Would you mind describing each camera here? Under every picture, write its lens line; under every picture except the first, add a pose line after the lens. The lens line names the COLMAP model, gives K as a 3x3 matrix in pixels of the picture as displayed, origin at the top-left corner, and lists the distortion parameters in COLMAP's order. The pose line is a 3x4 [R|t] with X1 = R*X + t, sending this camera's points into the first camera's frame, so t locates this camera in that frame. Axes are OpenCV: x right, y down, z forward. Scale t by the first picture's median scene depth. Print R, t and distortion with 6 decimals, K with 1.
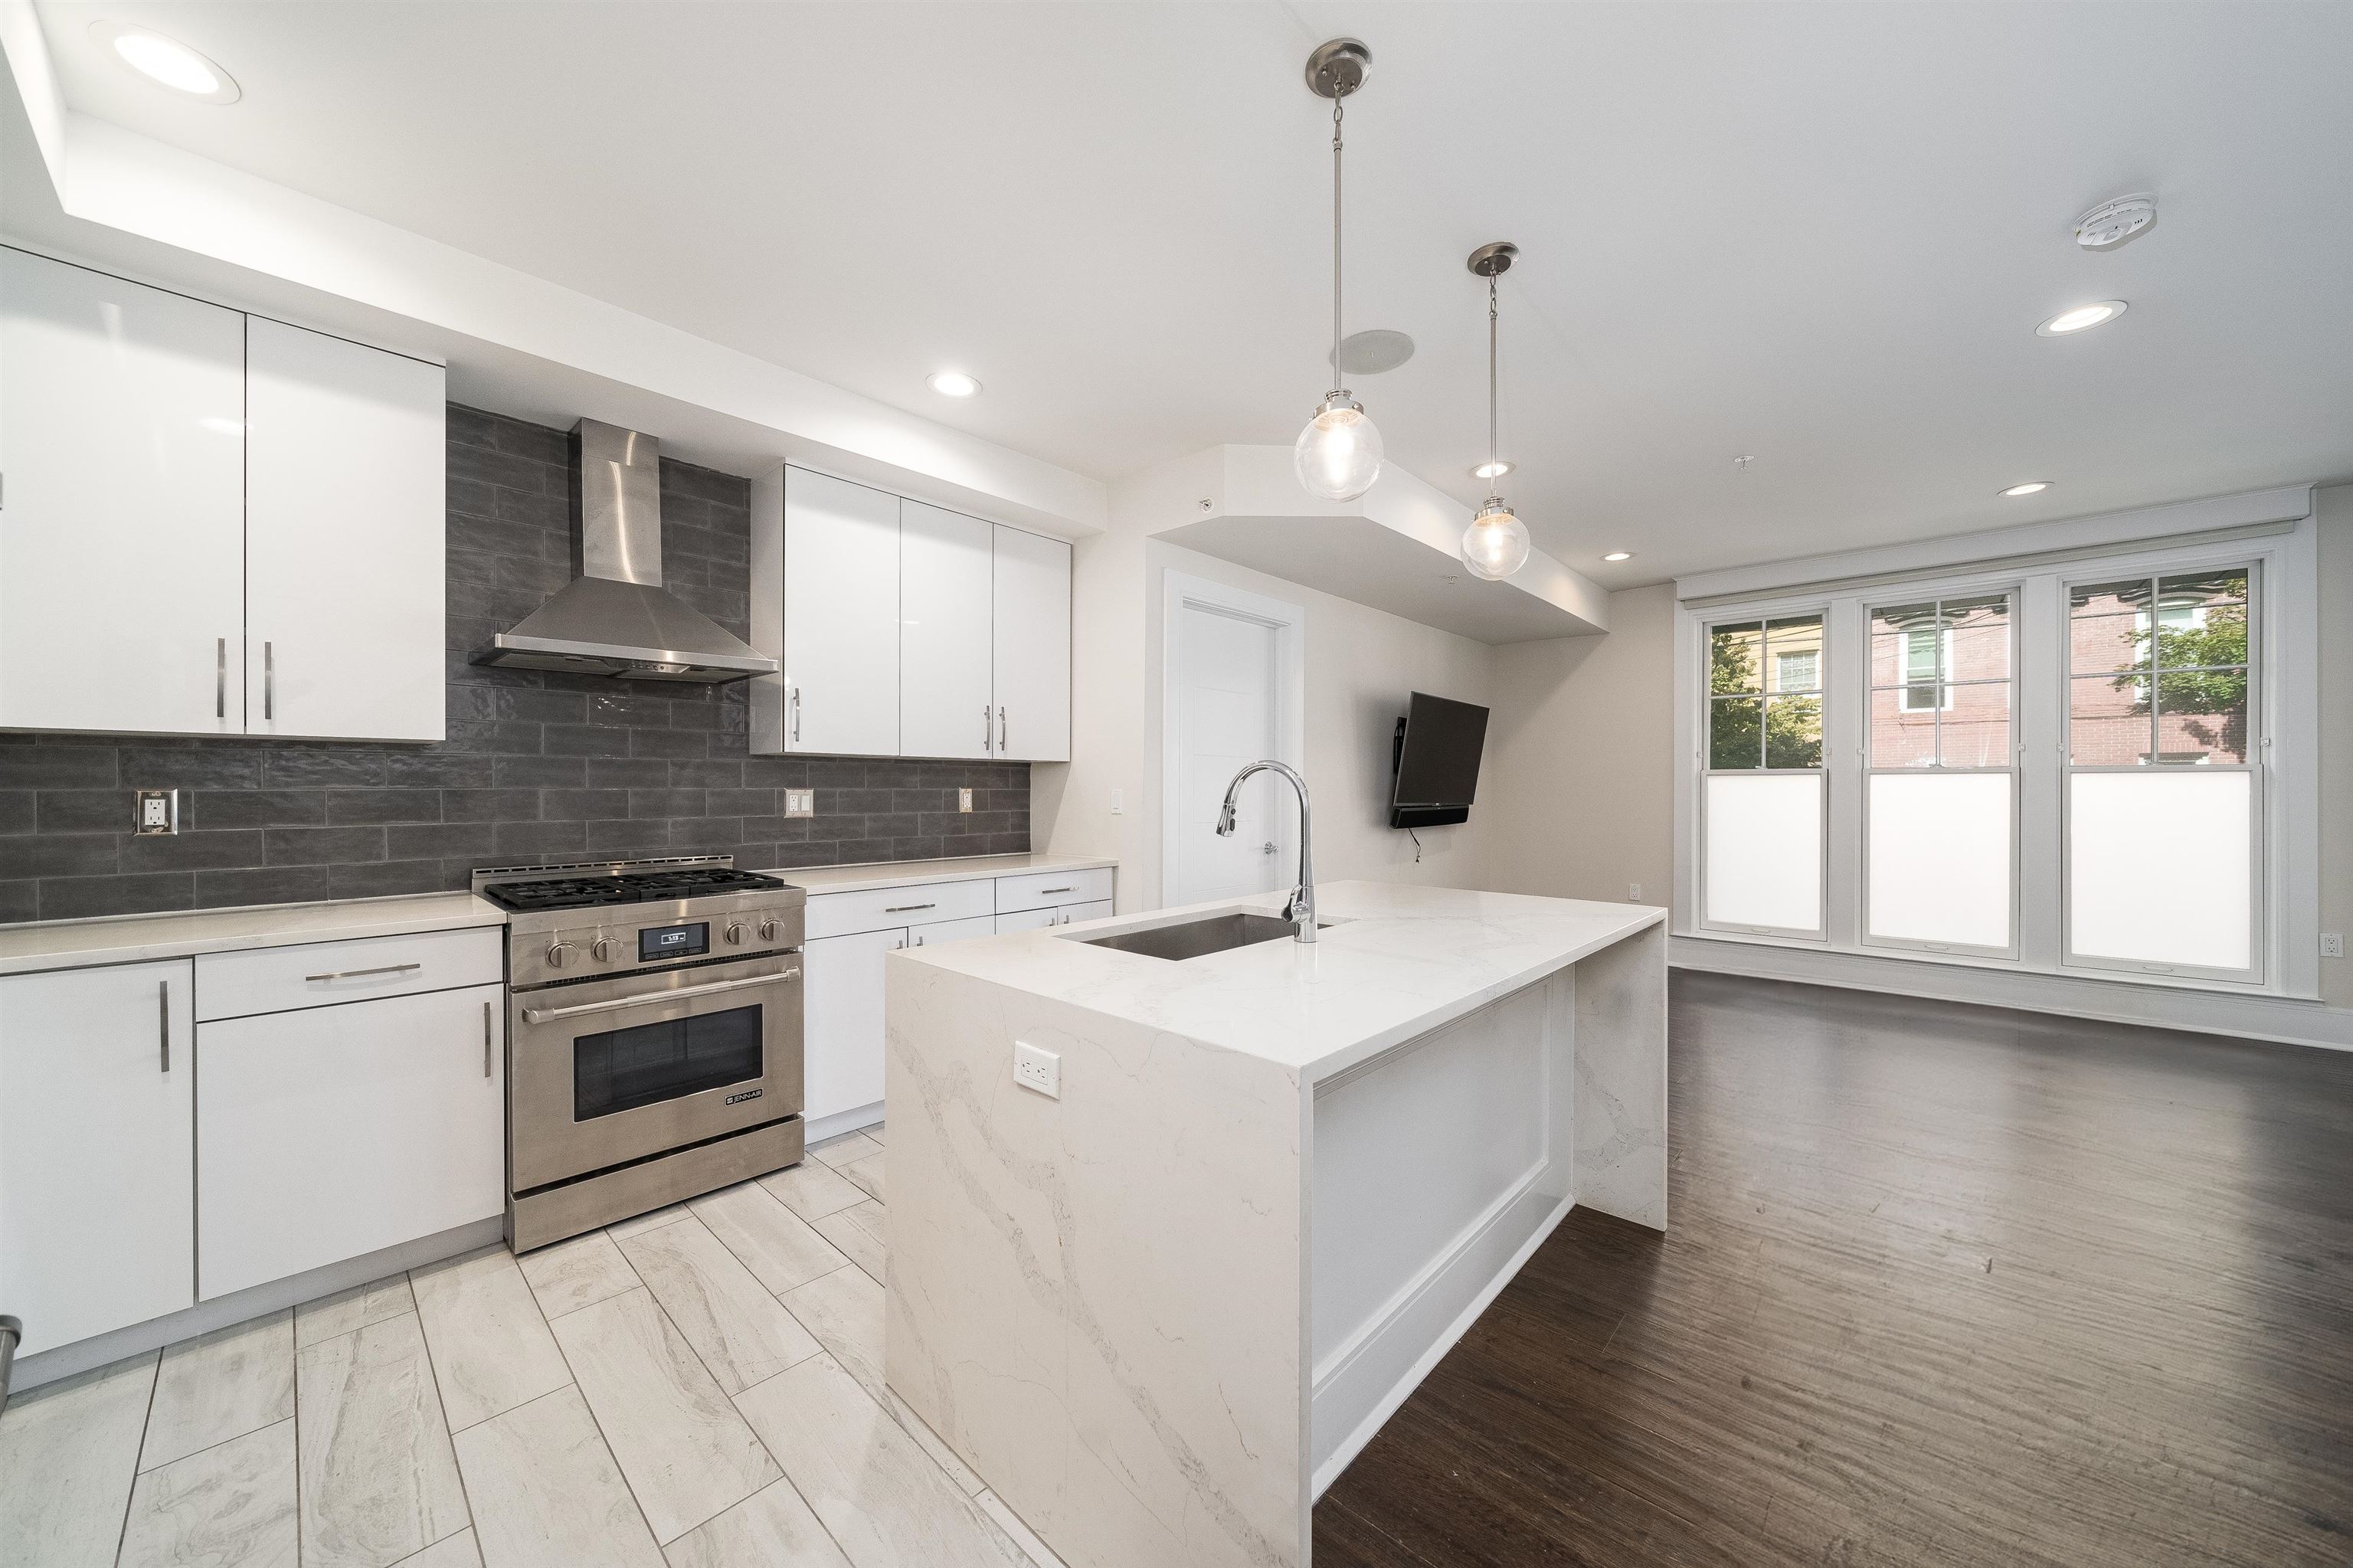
lens RADIAL K [[805.2, 0, 1185.0], [0, 805.2, 784.8], [0, 0, 1]] dist [-0.009587, 0.000259]
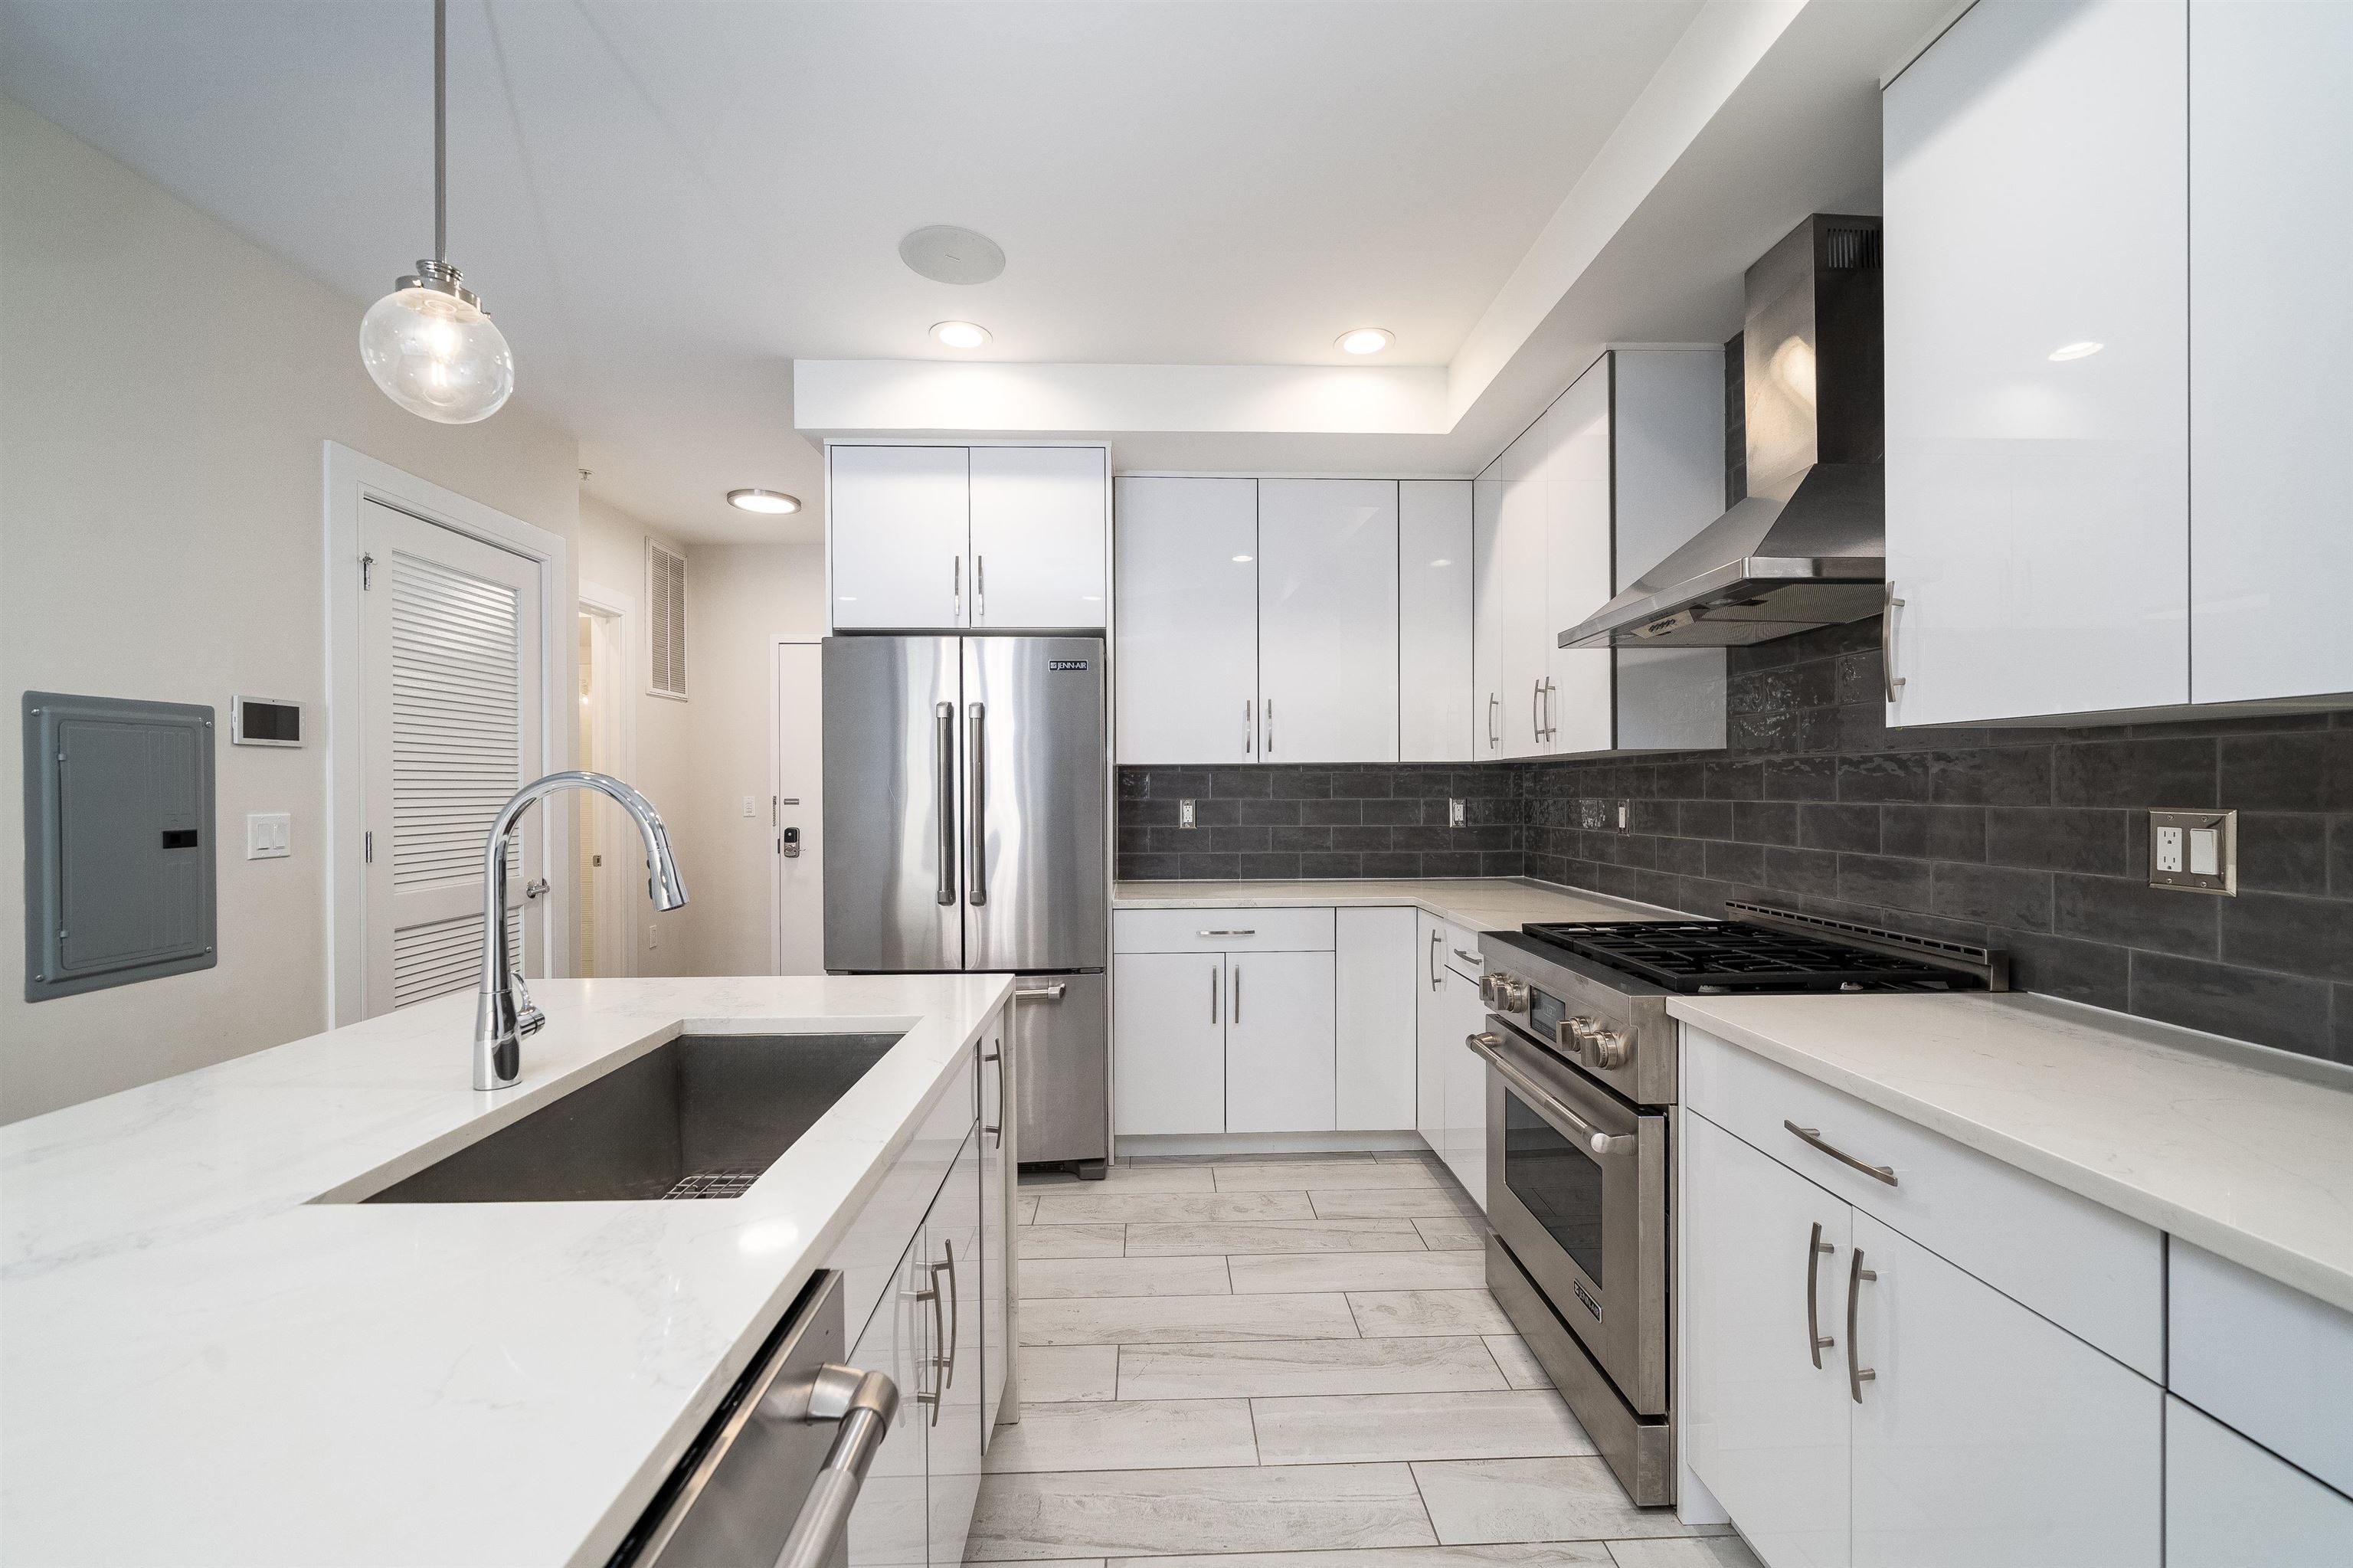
lens RADIAL K [[934.7, 0, 1184.1], [0, 934.7, 790.0], [0, 0, 1]] dist [0.000985, -0.000069]
pose [[-0.709735, 0.002669, -0.704464, 0.160244], [0.005615, 0.999982, -0.001869, -0.007226], [0.704447, -0.005282, -0.709737, 1.116558]]
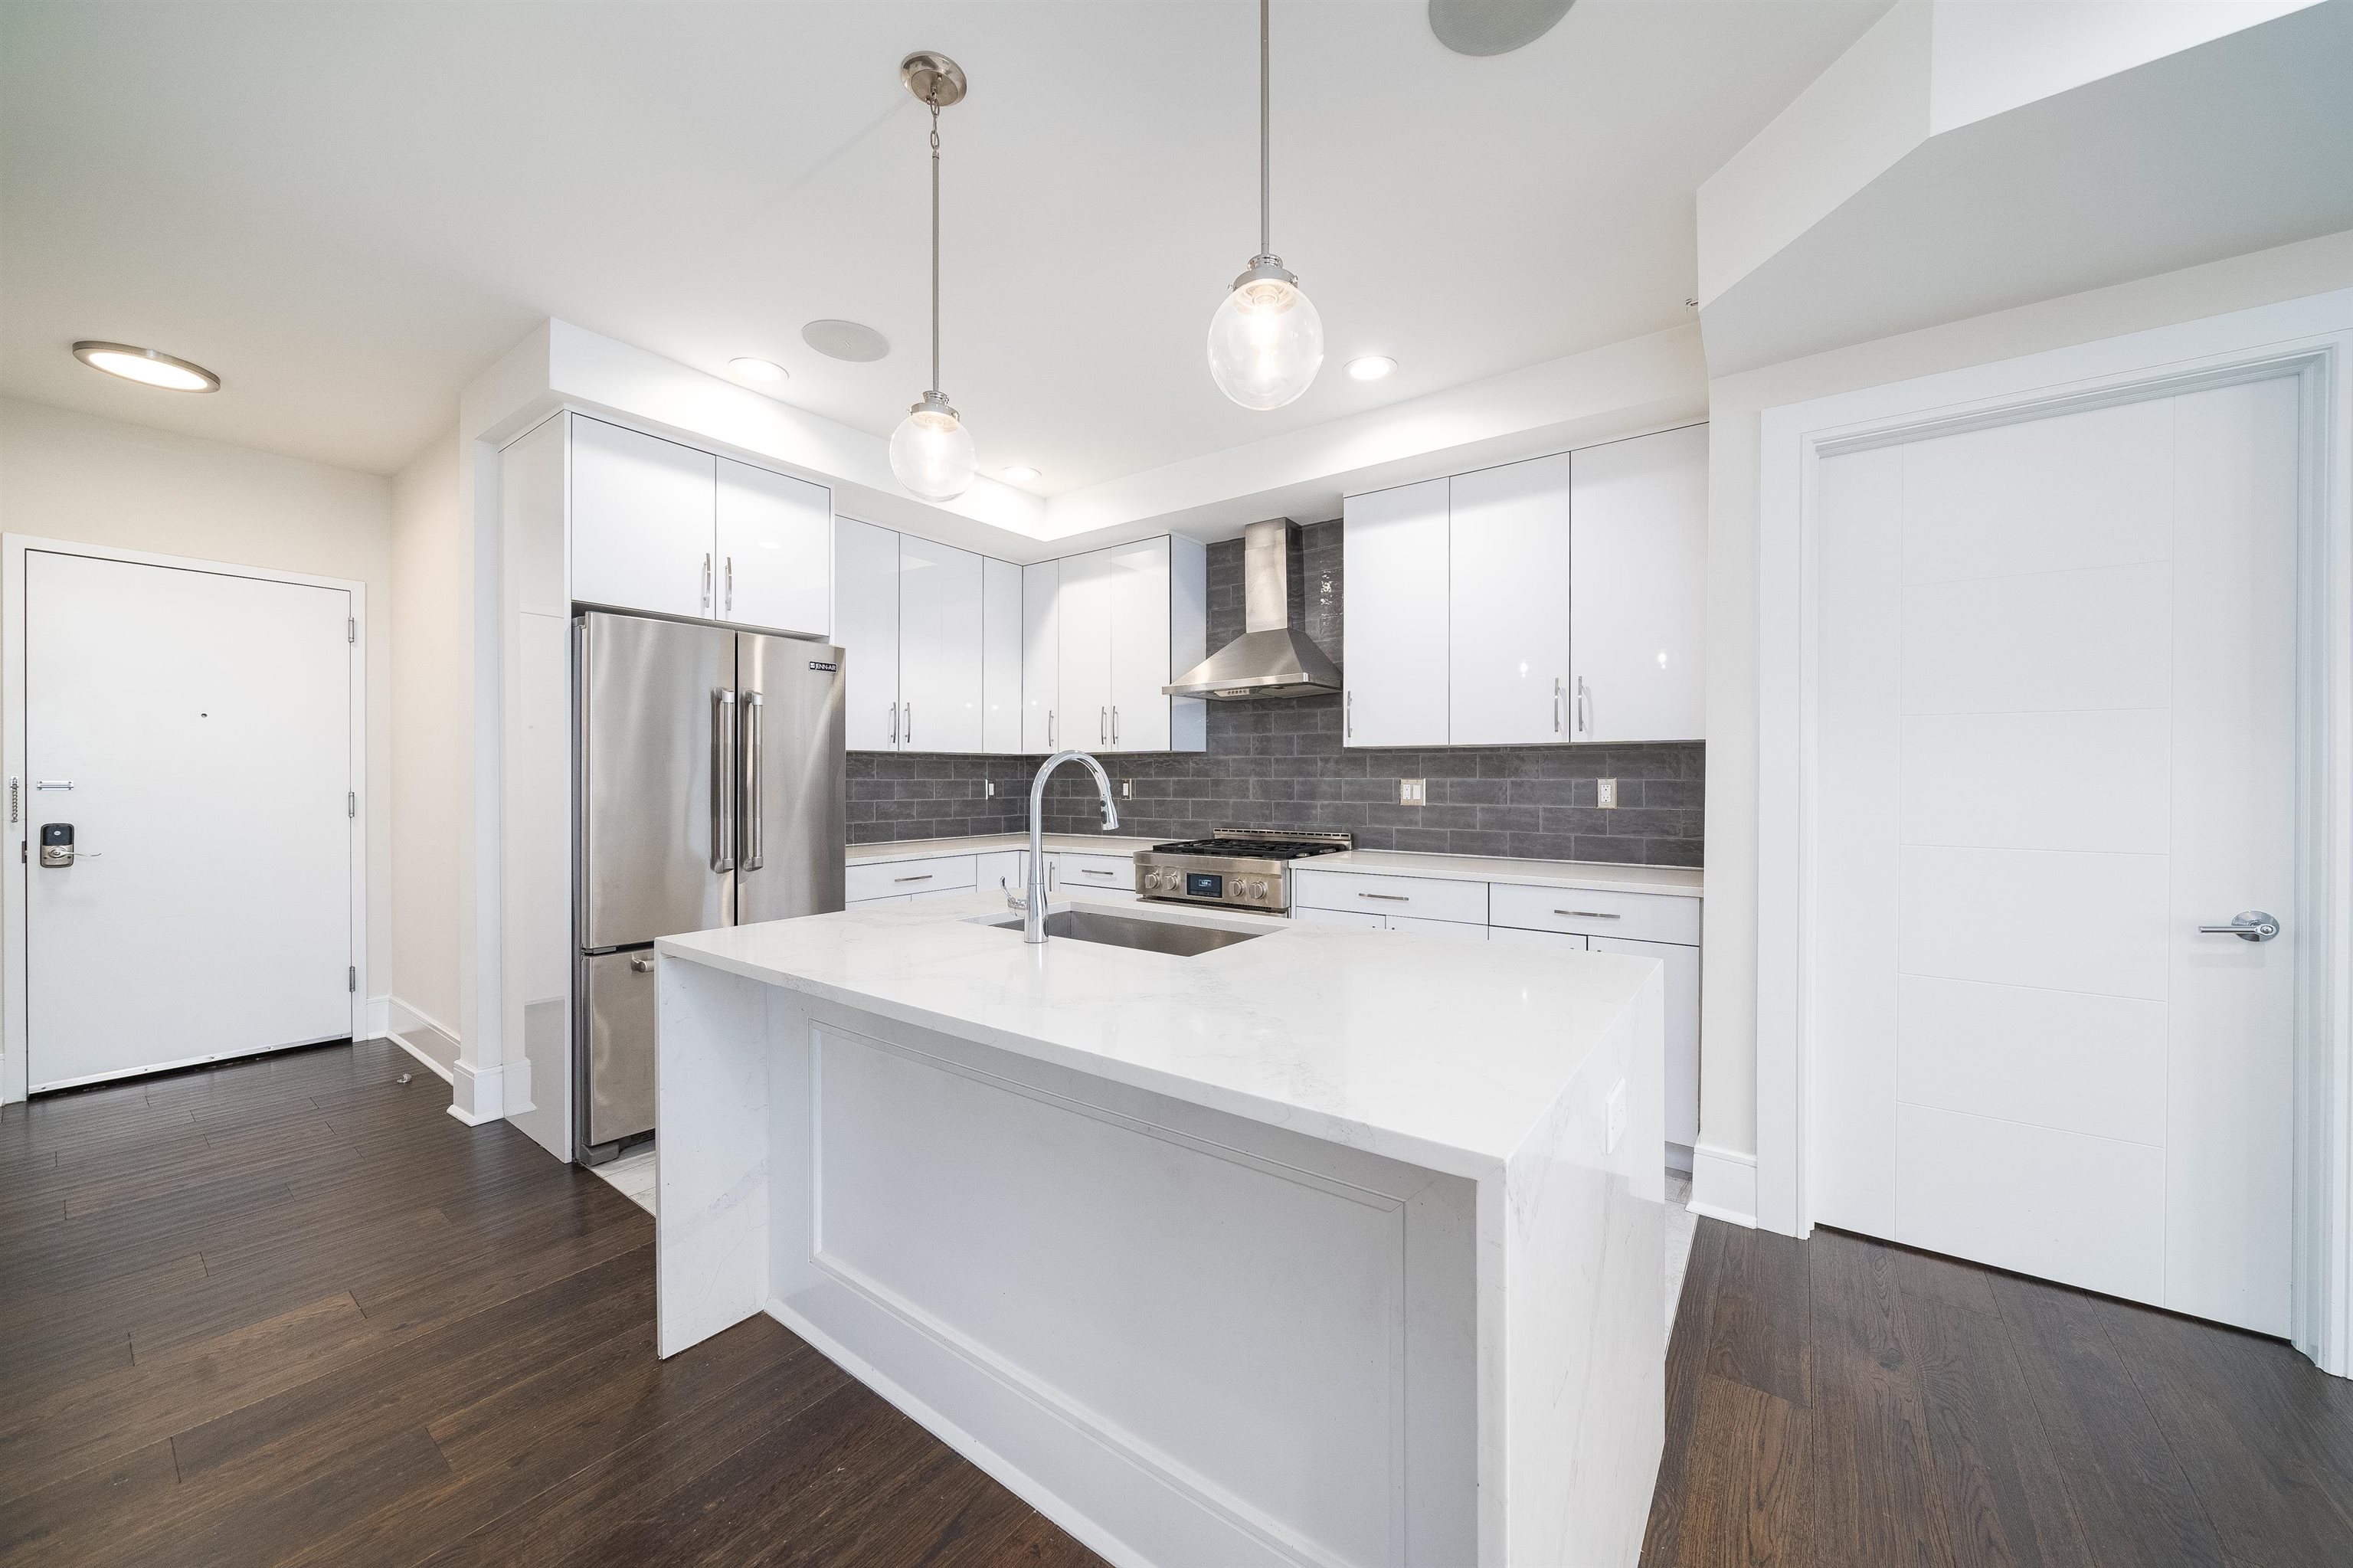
lens RADIAL K [[848.1, 0, 1186.5], [0, 848.1, 773.5], [0, 0, 1]] dist [-0.008044, -0.000150]
pose [[0.118967, -0.005147, -0.992885, 0.702721], [0.003613, 0.999982, -0.004751, 0.002357], [0.992892, -0.003022, 0.118983, 0.640088]]
